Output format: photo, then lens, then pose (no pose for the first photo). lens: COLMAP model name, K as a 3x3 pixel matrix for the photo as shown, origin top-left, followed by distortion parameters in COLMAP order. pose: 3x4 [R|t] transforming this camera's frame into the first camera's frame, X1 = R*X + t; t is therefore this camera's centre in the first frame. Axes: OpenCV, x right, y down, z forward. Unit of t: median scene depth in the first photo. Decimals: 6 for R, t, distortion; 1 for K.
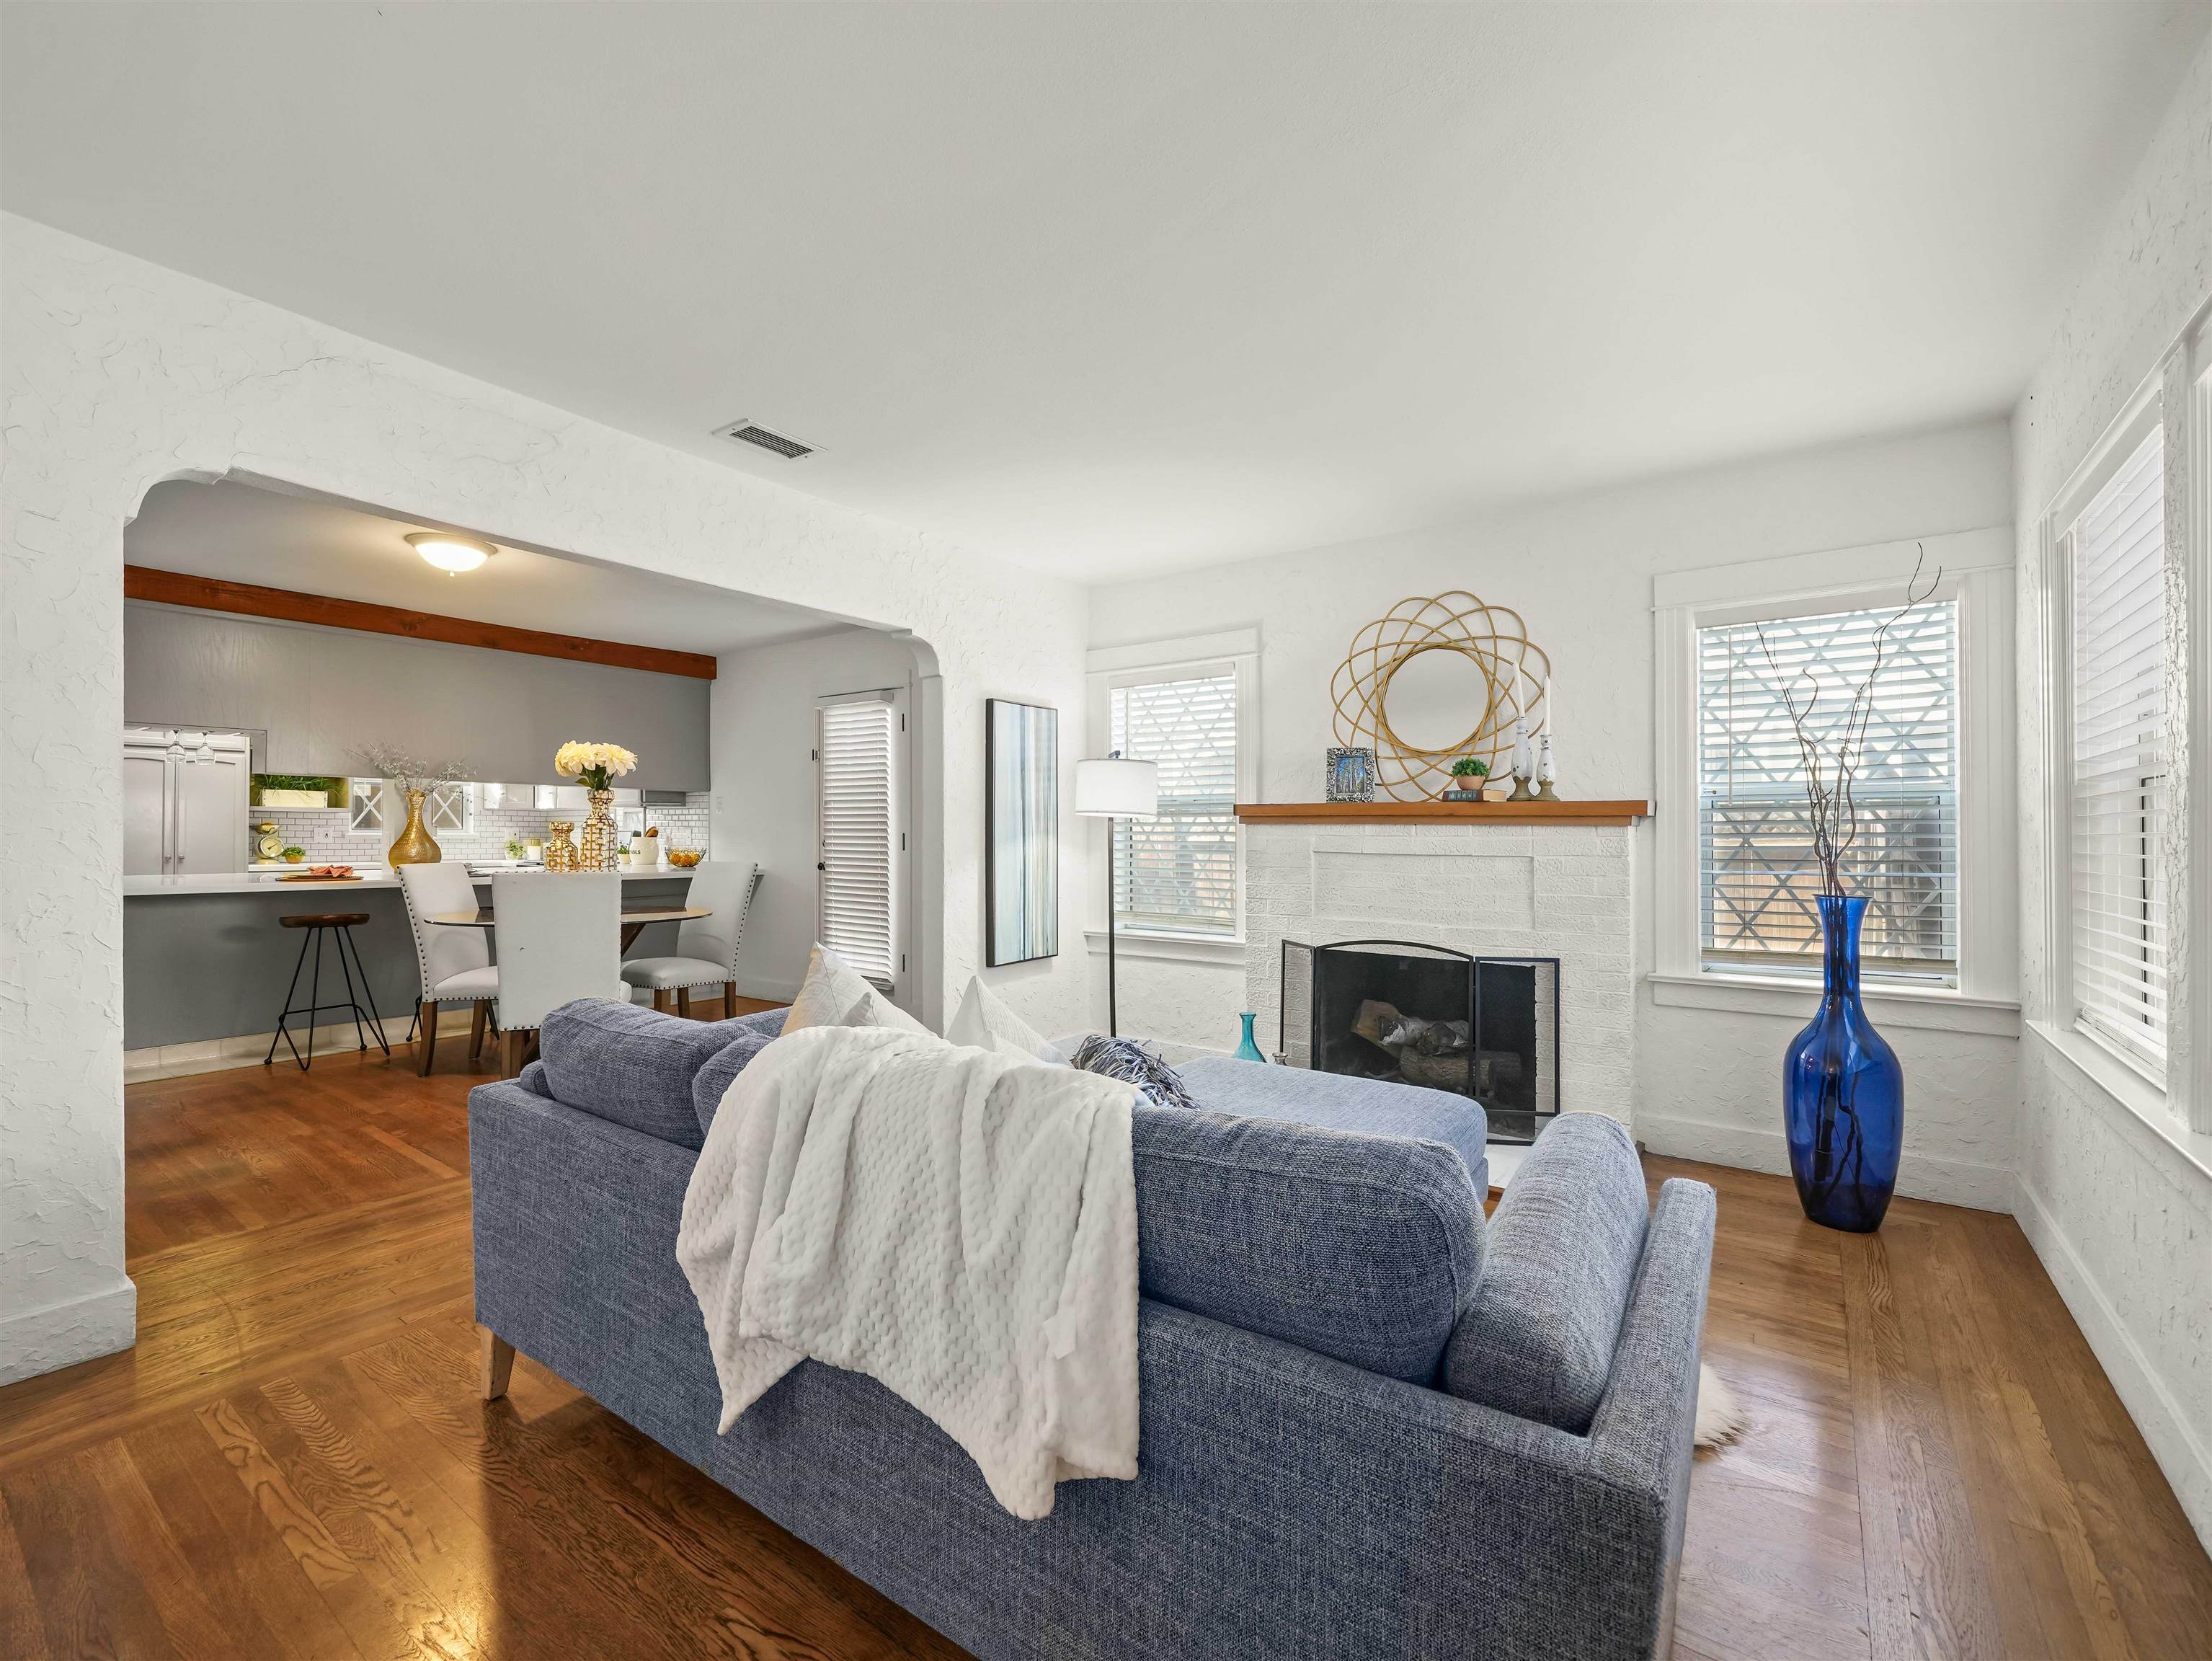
lens RADIAL K [[955.9, 0, 1109.2], [0, 955.9, 824.4], [0, 0, 1]] dist [-0.011101, 0.000877]
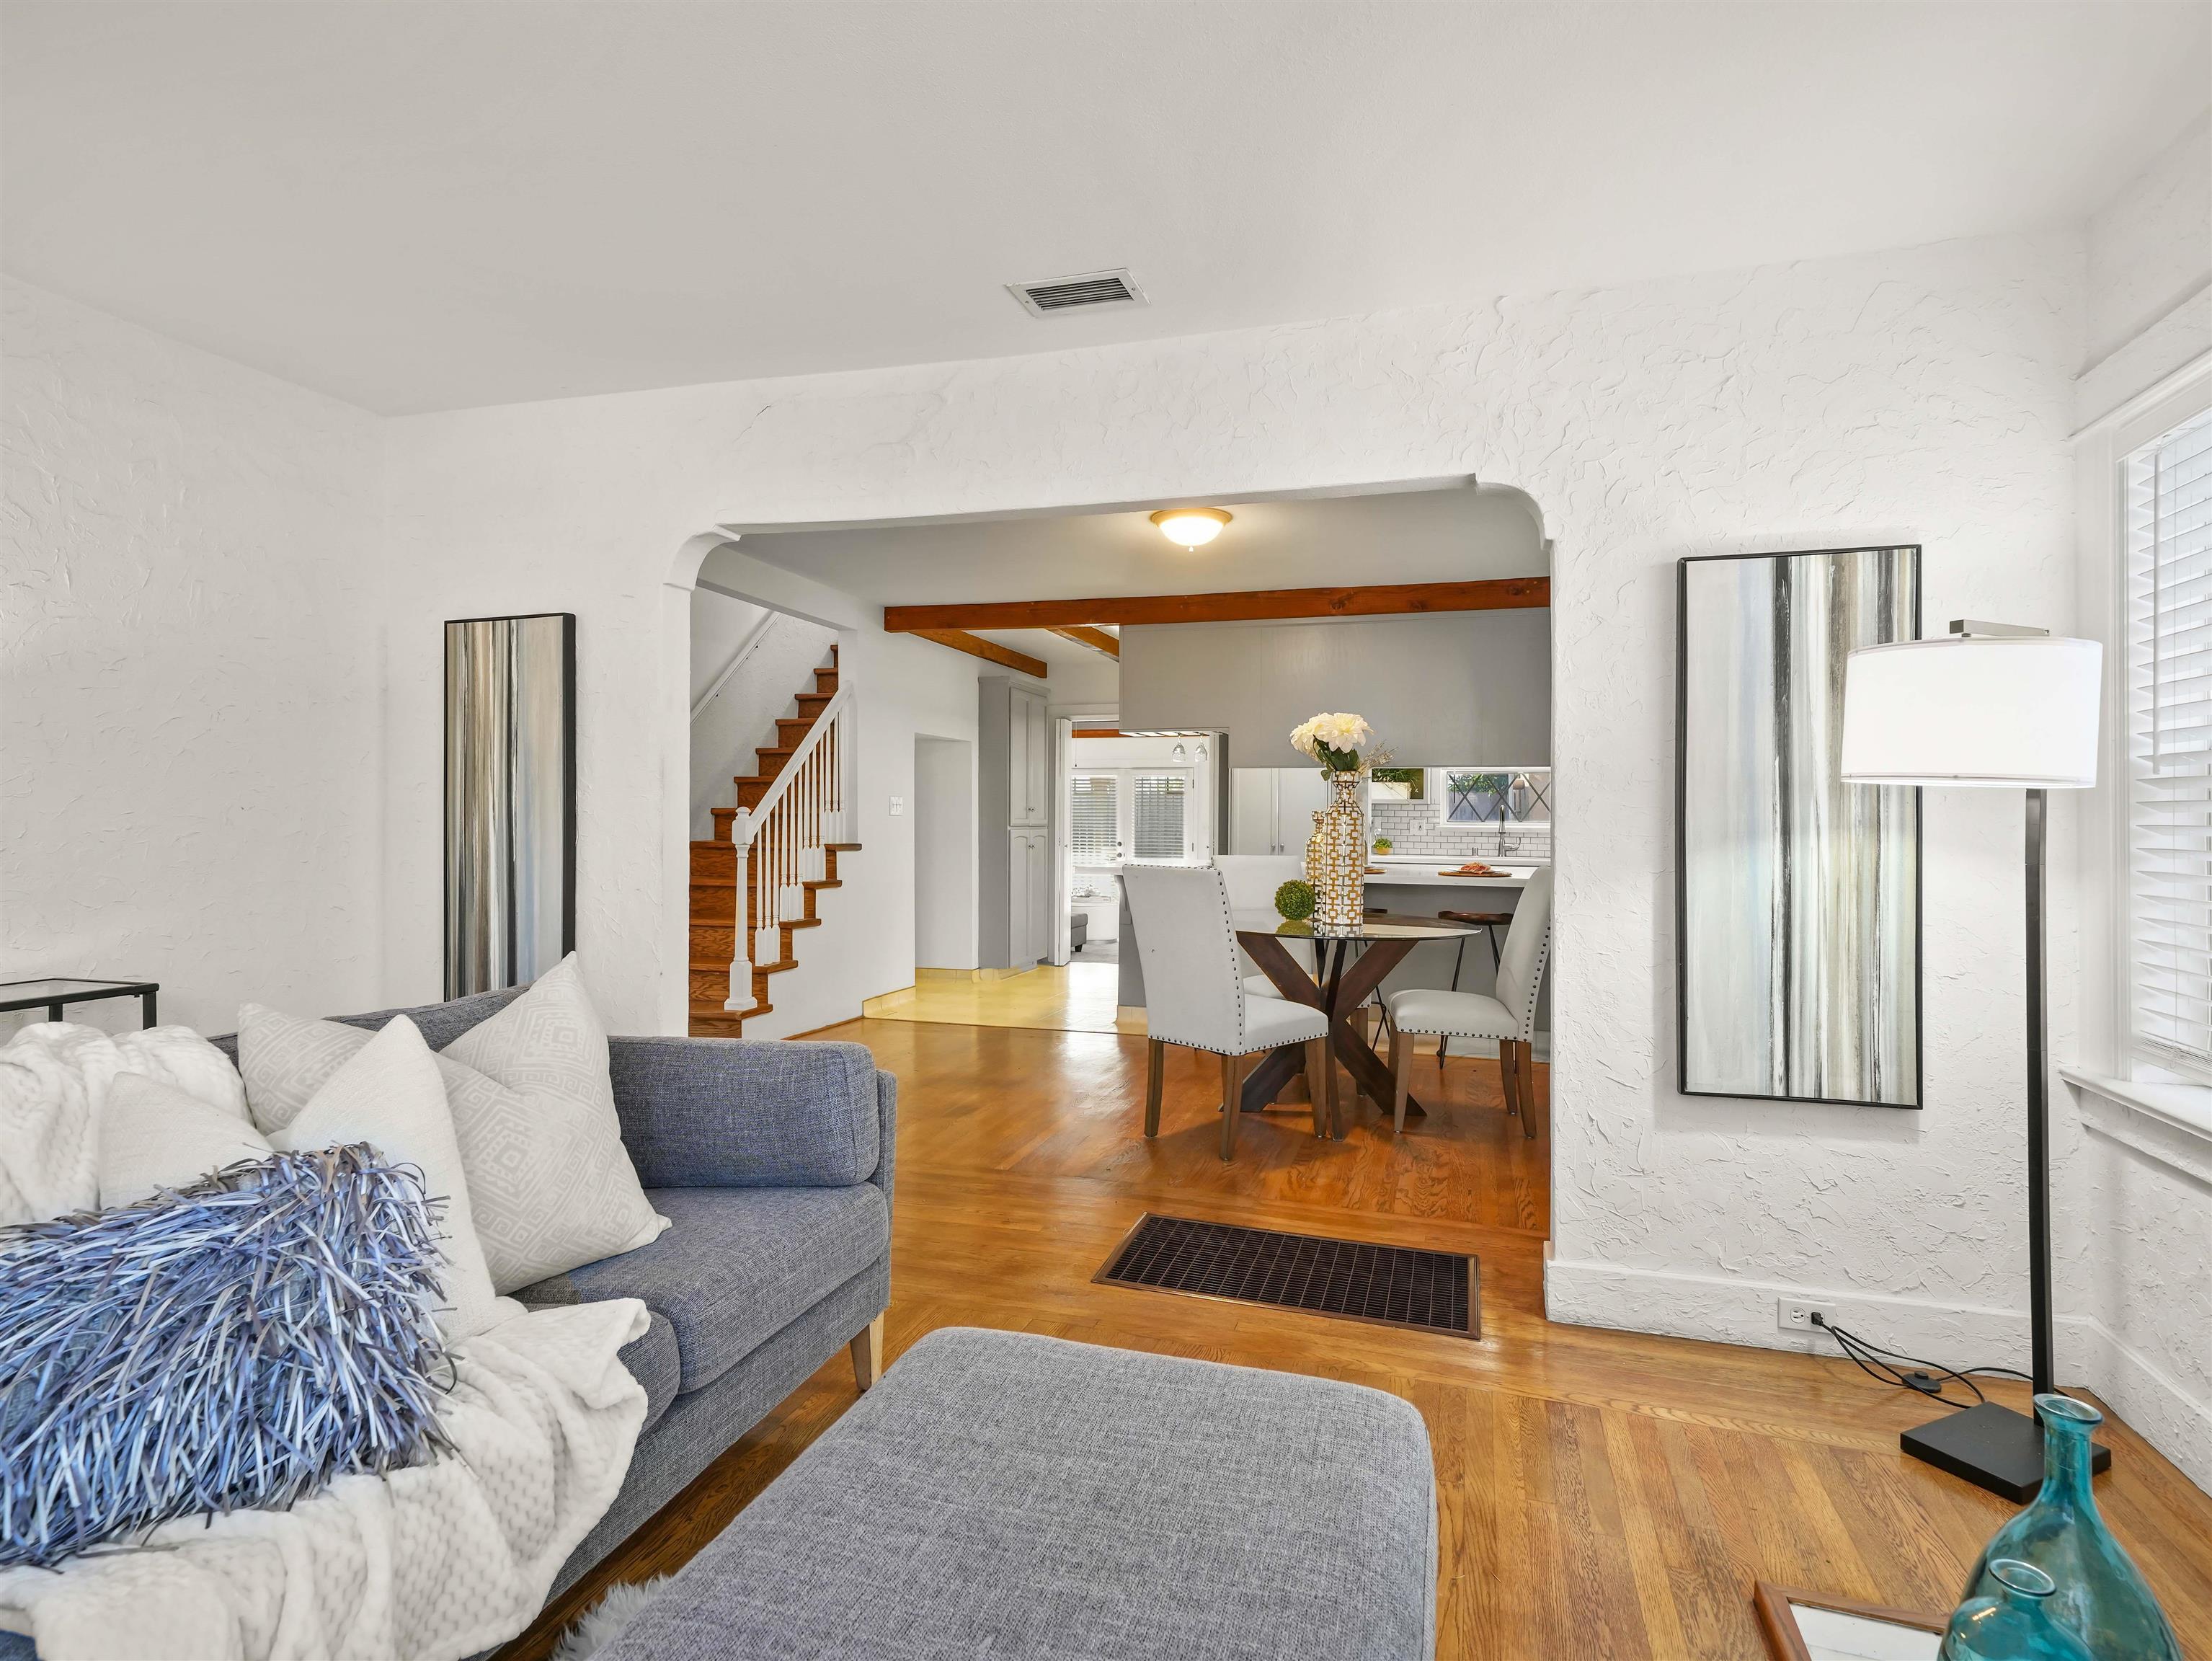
lens RADIAL K [[1165.5, 0, 1102.8], [0, 1165.5, 815.3], [0, 0, 1]] dist [0.003066, 0.000675]
pose [[0.316237, -0.003193, -0.948675, 0.393632], [-0.000269, 0.999994, -0.003455, 0.006182], [0.948680, 0.001348, 0.316234, 0.561632]]
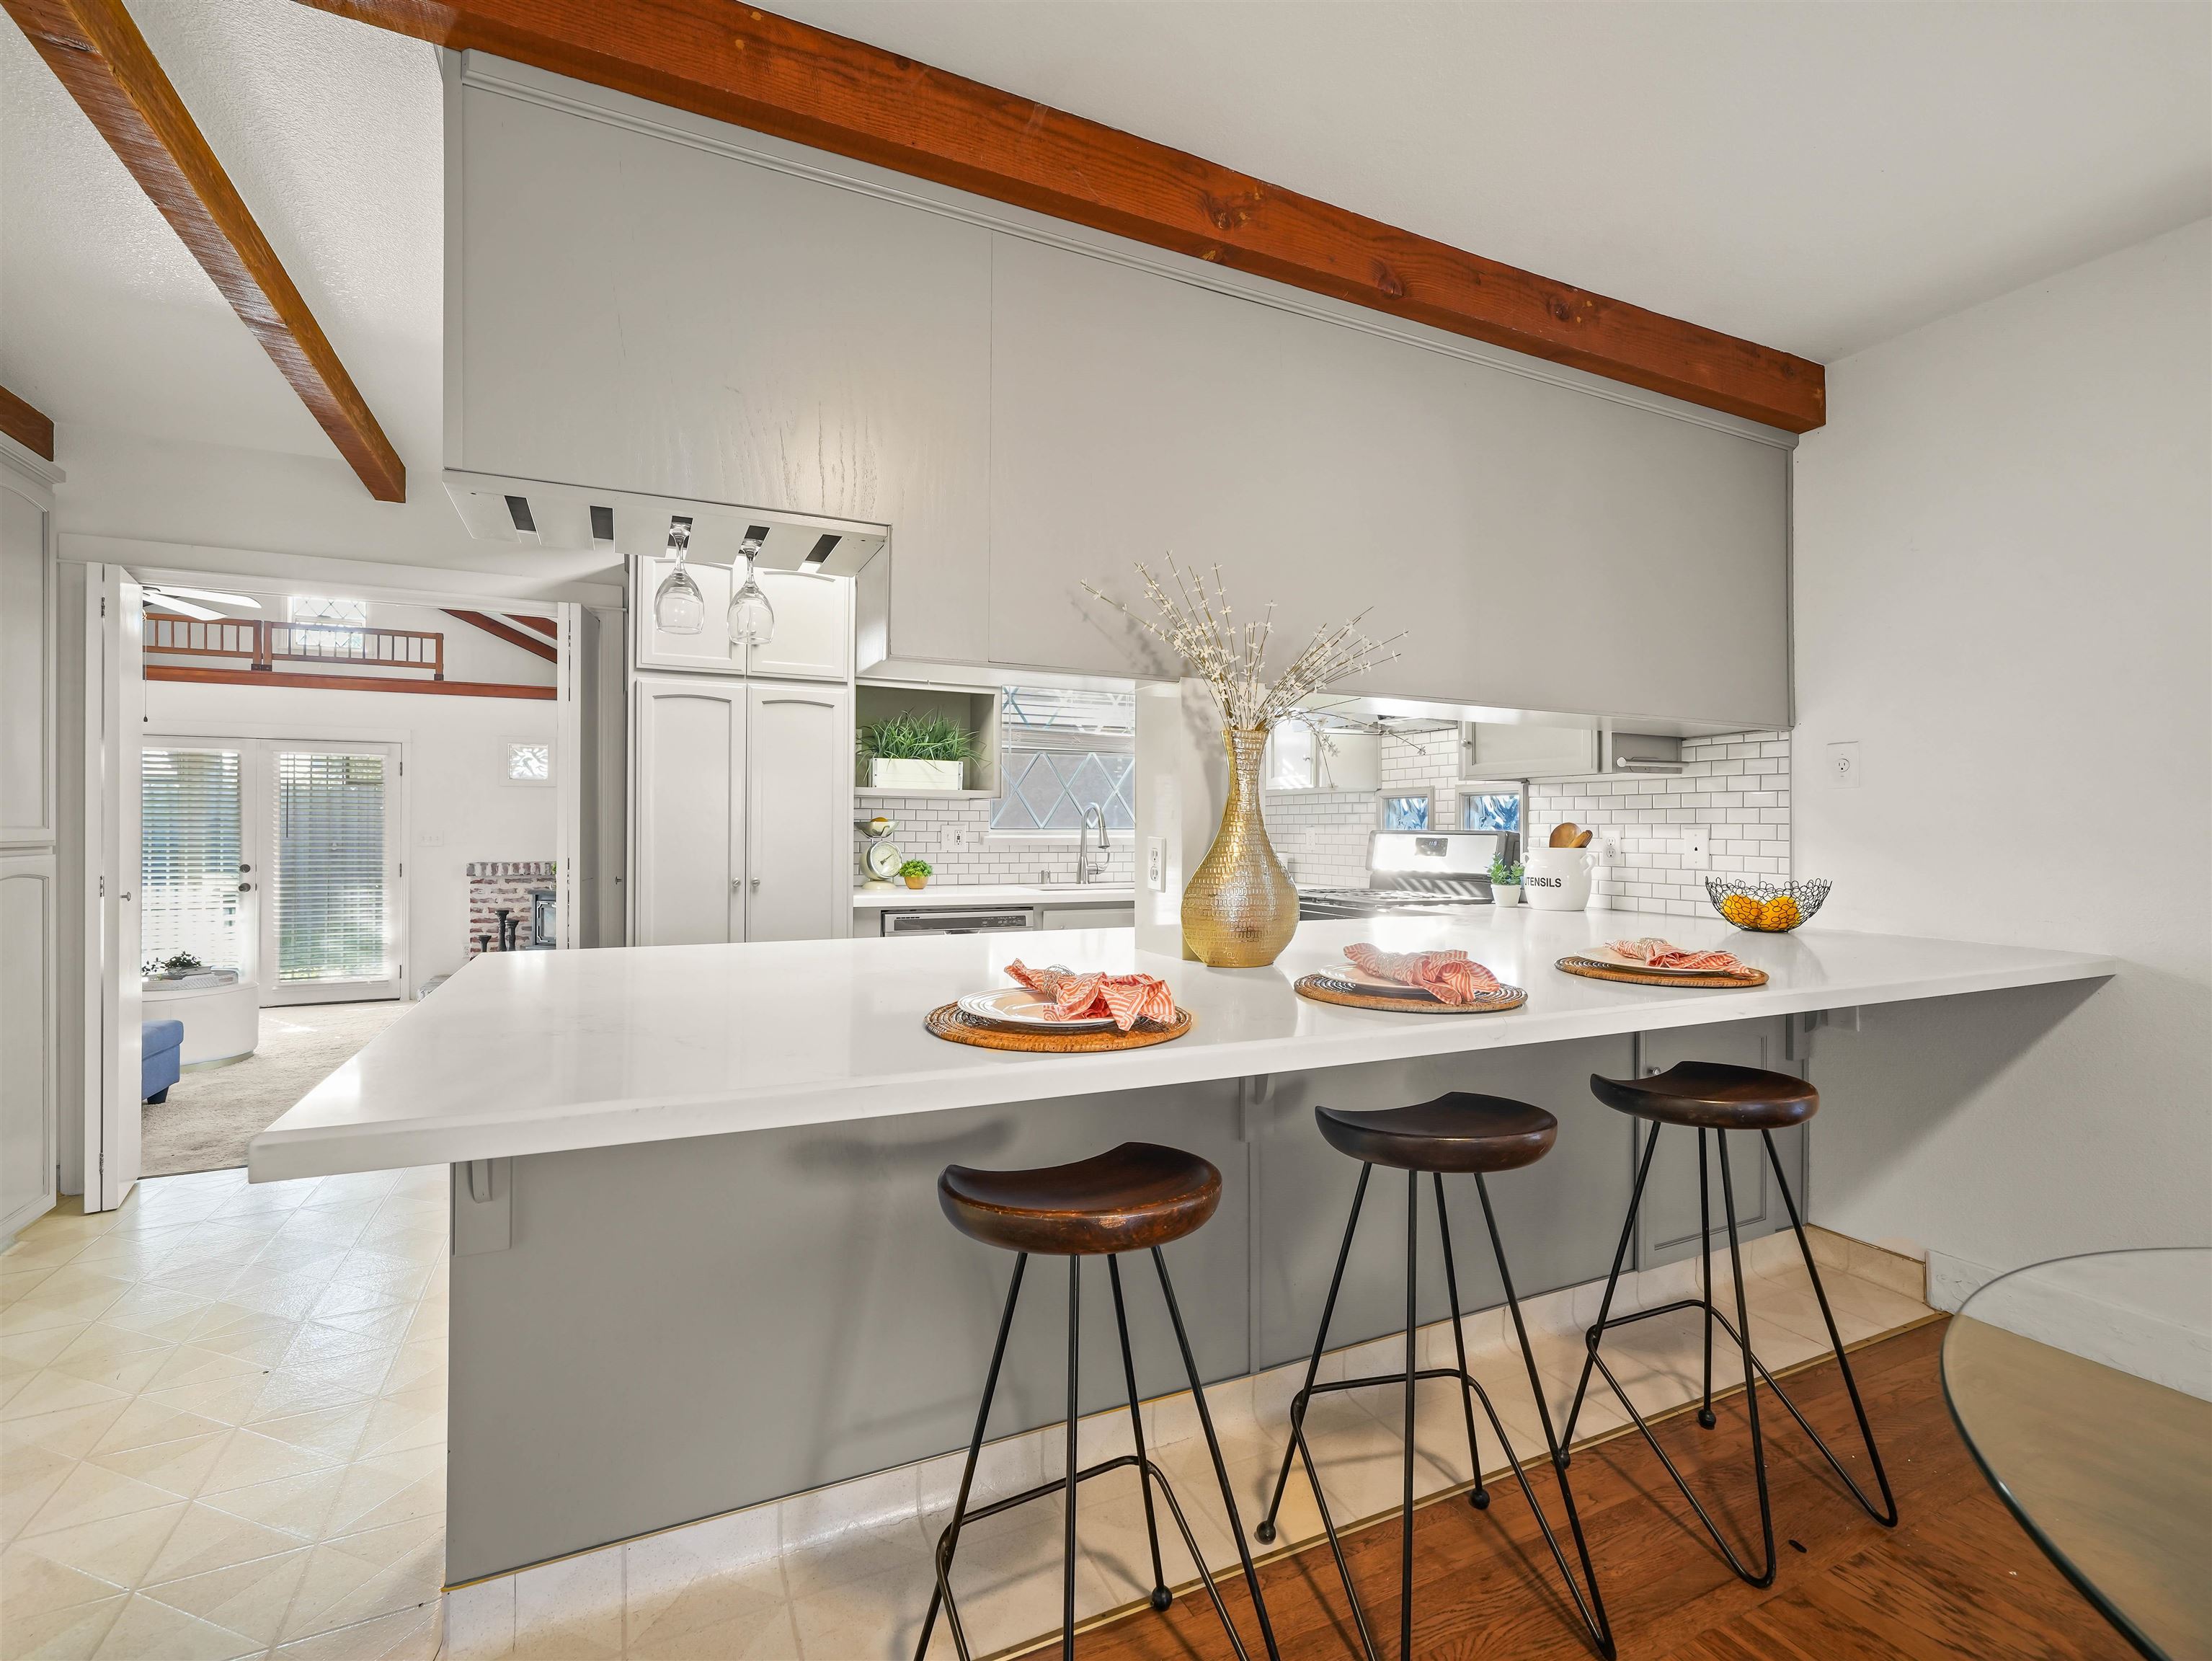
lens RADIAL K [[997.0, 0, 1106.0], [0, 997.0, 830.5], [0, 0, 1]] dist [-0.006155, -0.000451]
pose [[0.881027, 0.002386, -0.473061, -0.830131], [0.001388, 0.999970, 0.007629, 0.003480], [0.473065, -0.007377, 0.880997, 0.919084]]
